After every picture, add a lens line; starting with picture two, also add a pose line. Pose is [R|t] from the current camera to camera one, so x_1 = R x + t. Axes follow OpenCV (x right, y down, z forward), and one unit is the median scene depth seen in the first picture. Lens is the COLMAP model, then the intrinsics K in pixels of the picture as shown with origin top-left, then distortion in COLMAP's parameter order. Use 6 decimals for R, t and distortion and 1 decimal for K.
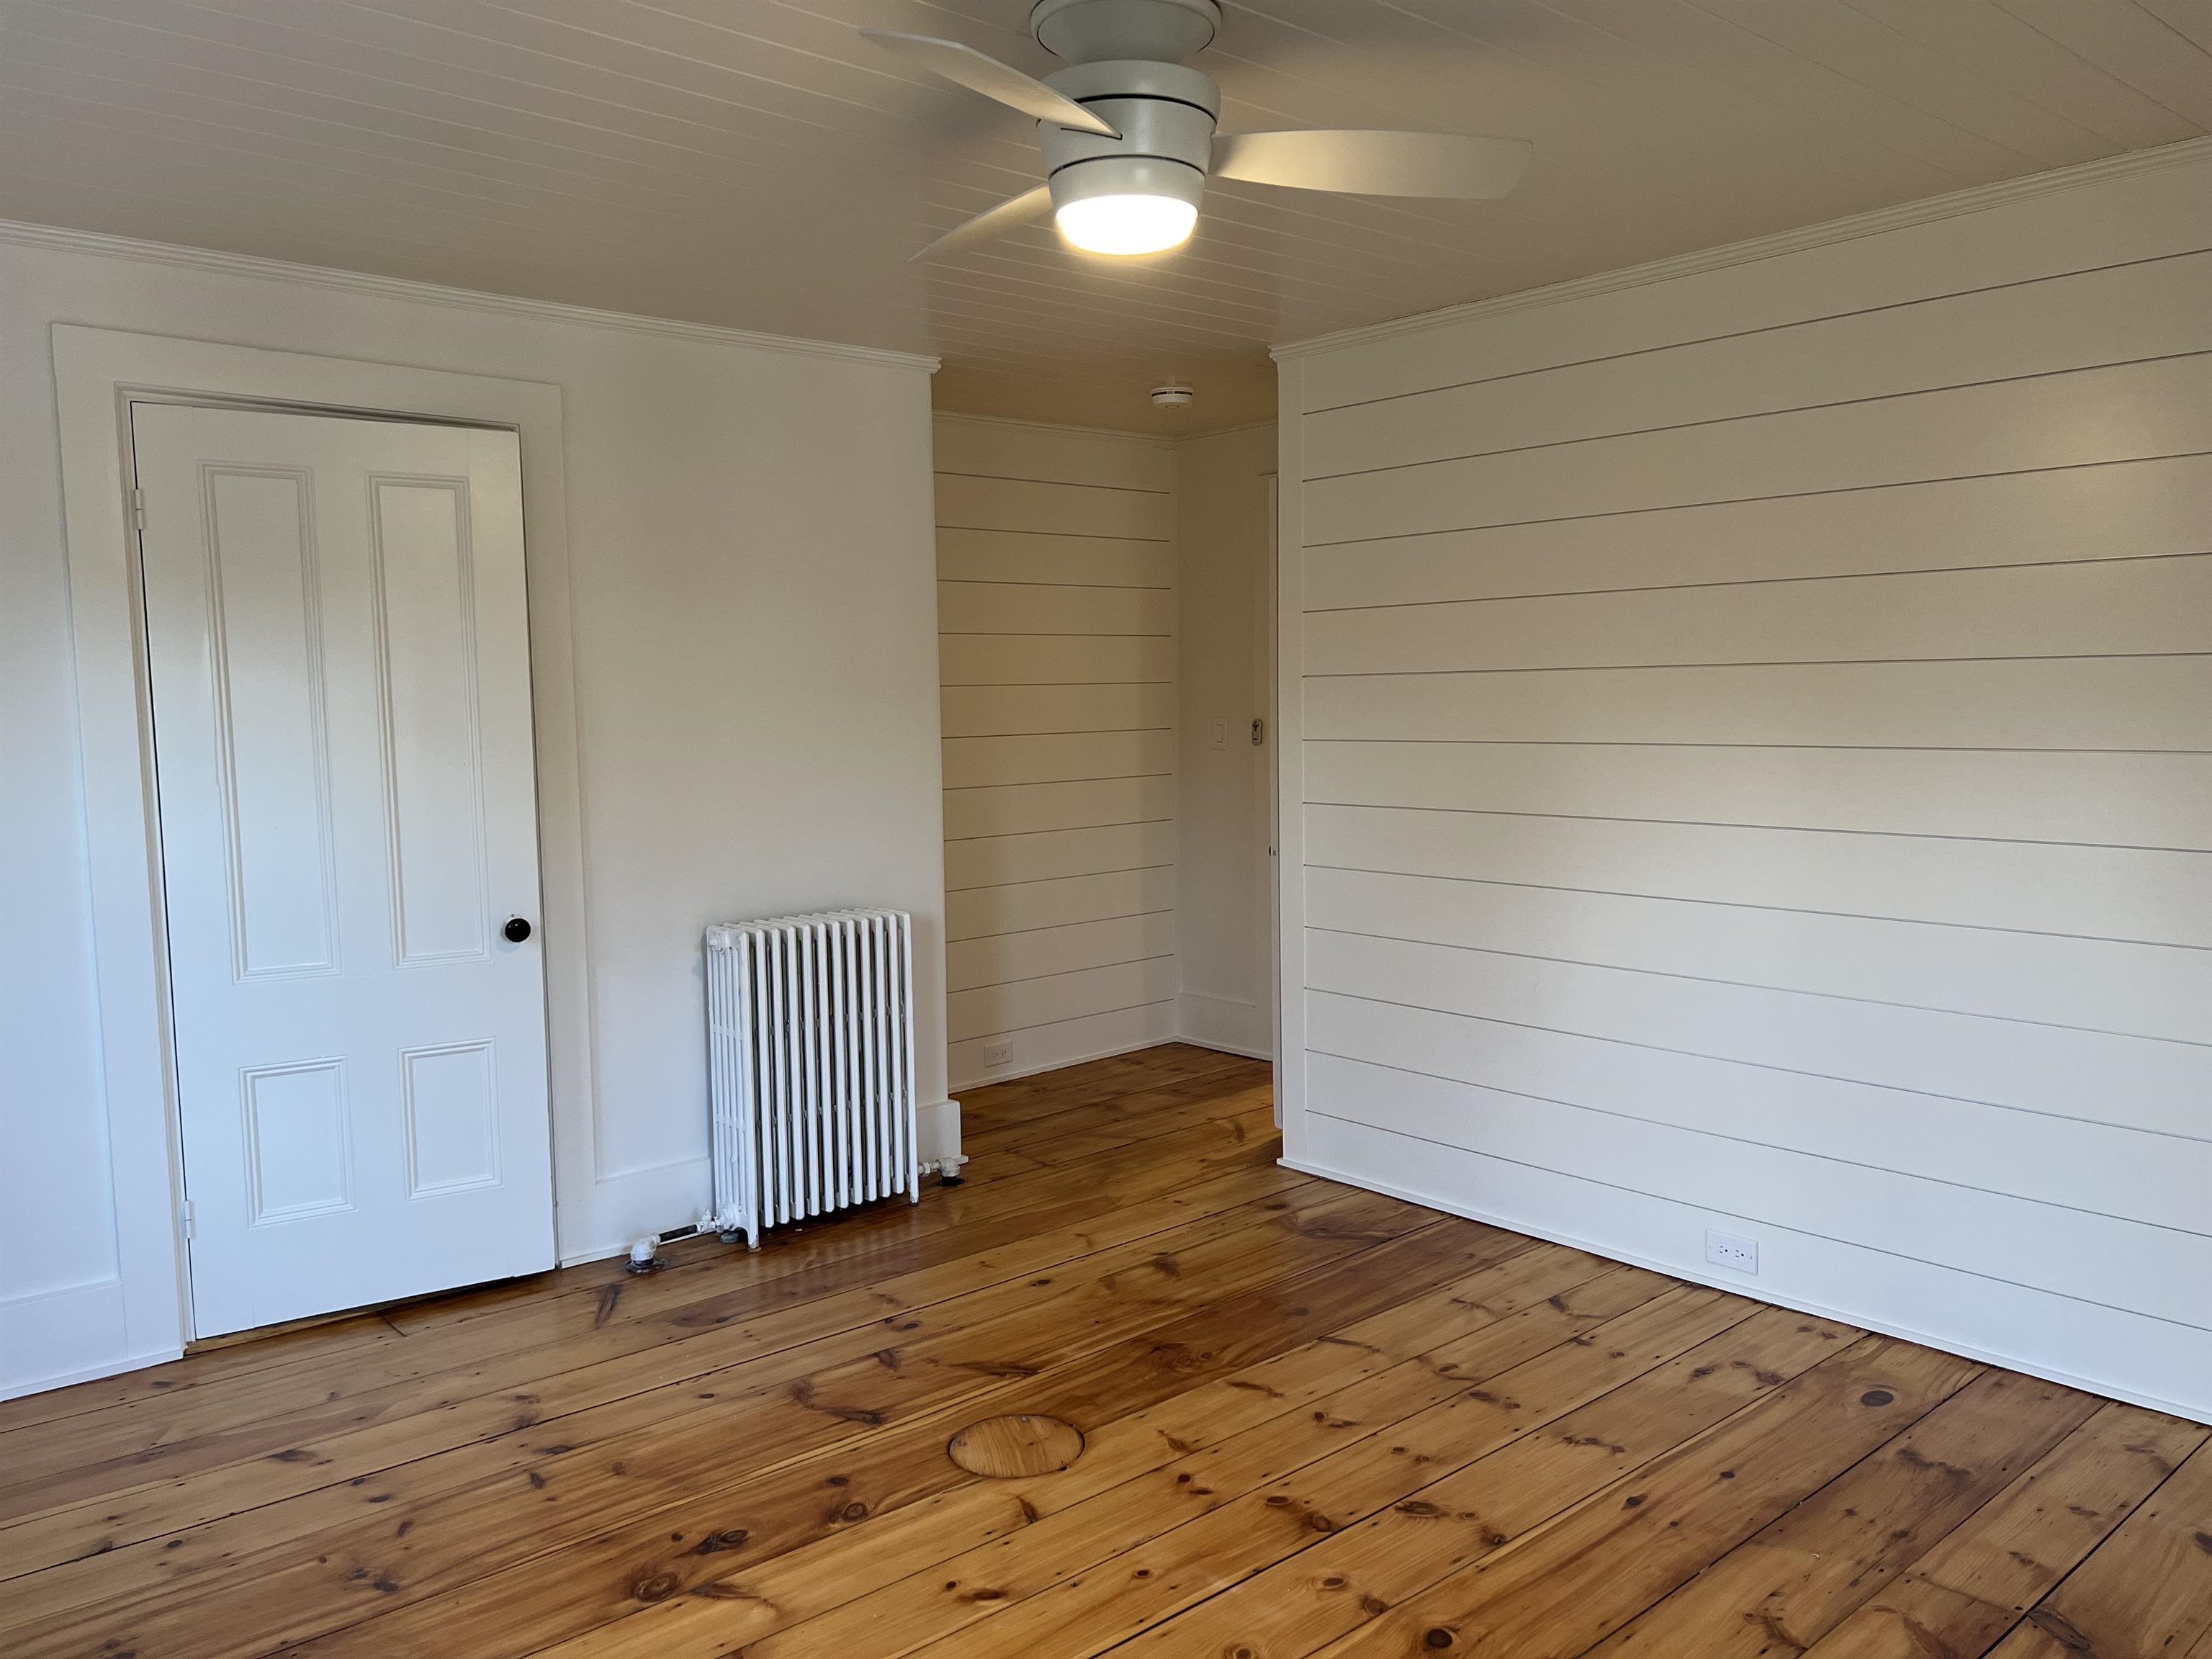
lens RADIAL K [[1670.2, 0, 1106.6], [0, 1670.2, 831.6], [0, 0, 1]] dist [-0.009883, -0.001834]
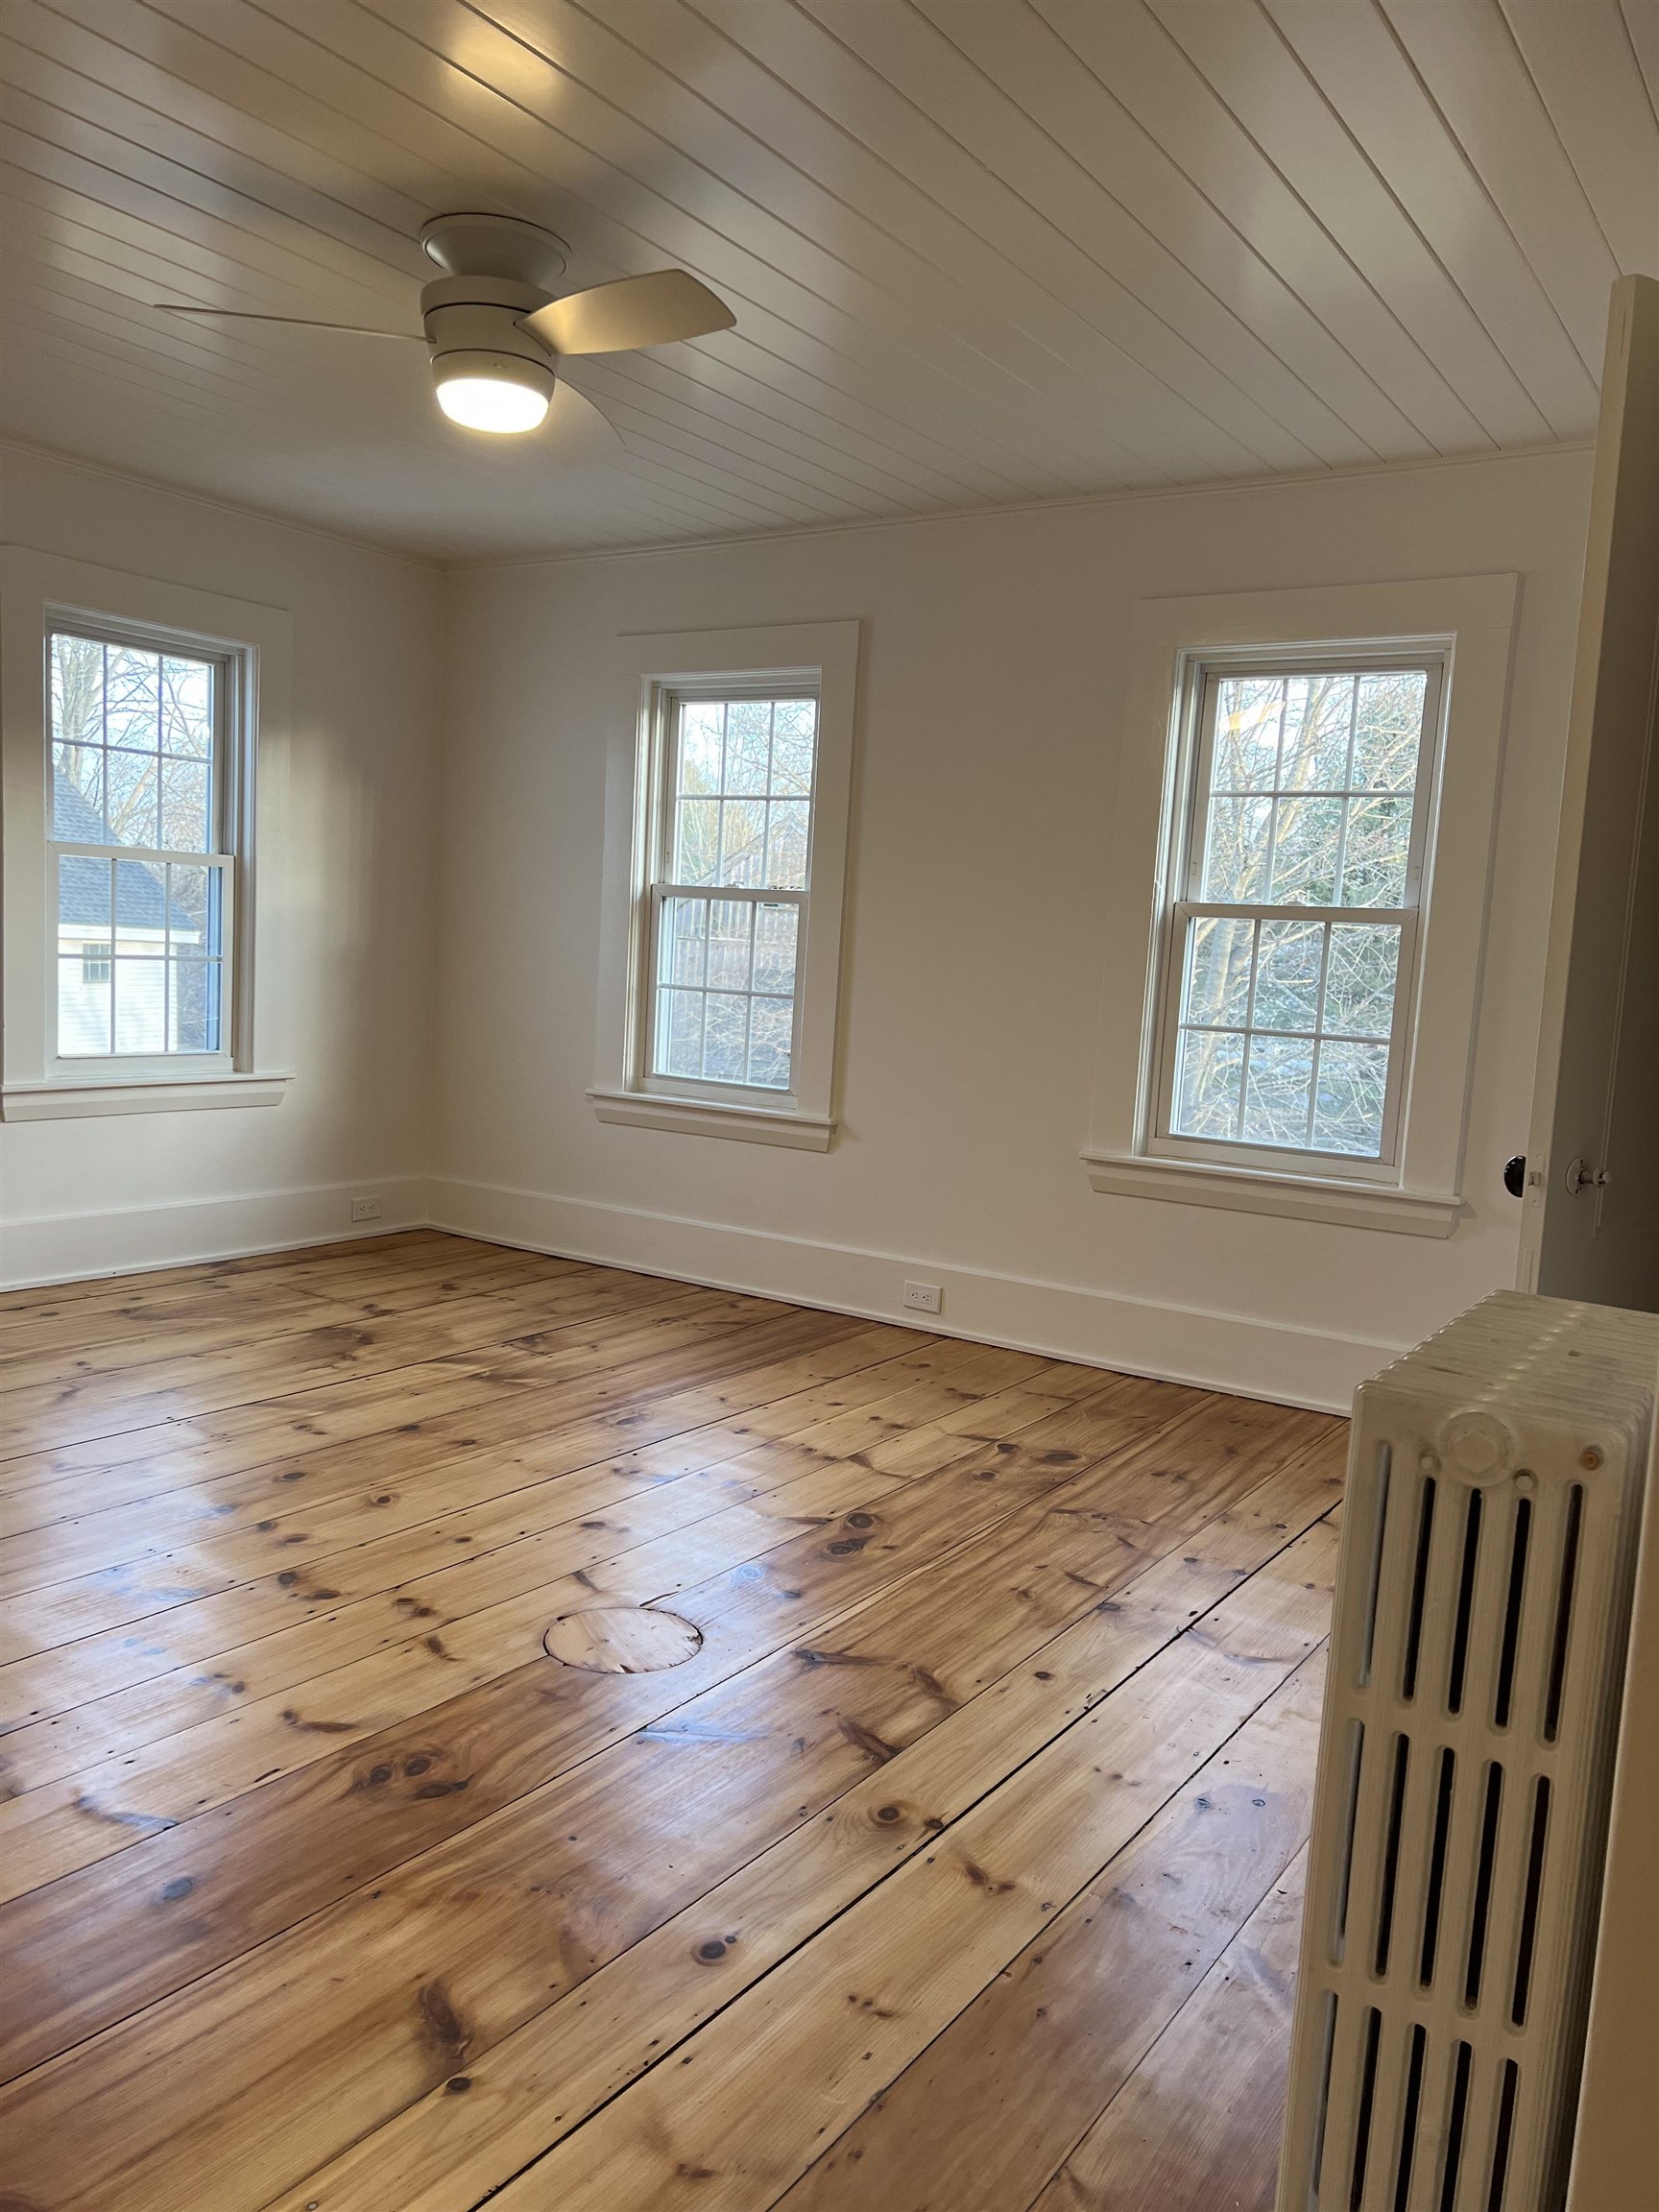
lens RADIAL K [[1670.2, 0, 830.9], [0, 1670.2, 1103.7], [0, 0, 1]] dist [-0.009883, -0.001834]
pose [[-0.964408, -0.010608, -0.264205, 0.068614], [-0.062281, 0.980195, 0.187985, -0.068990], [0.256978, 0.197750, -0.945969, 1.670034]]
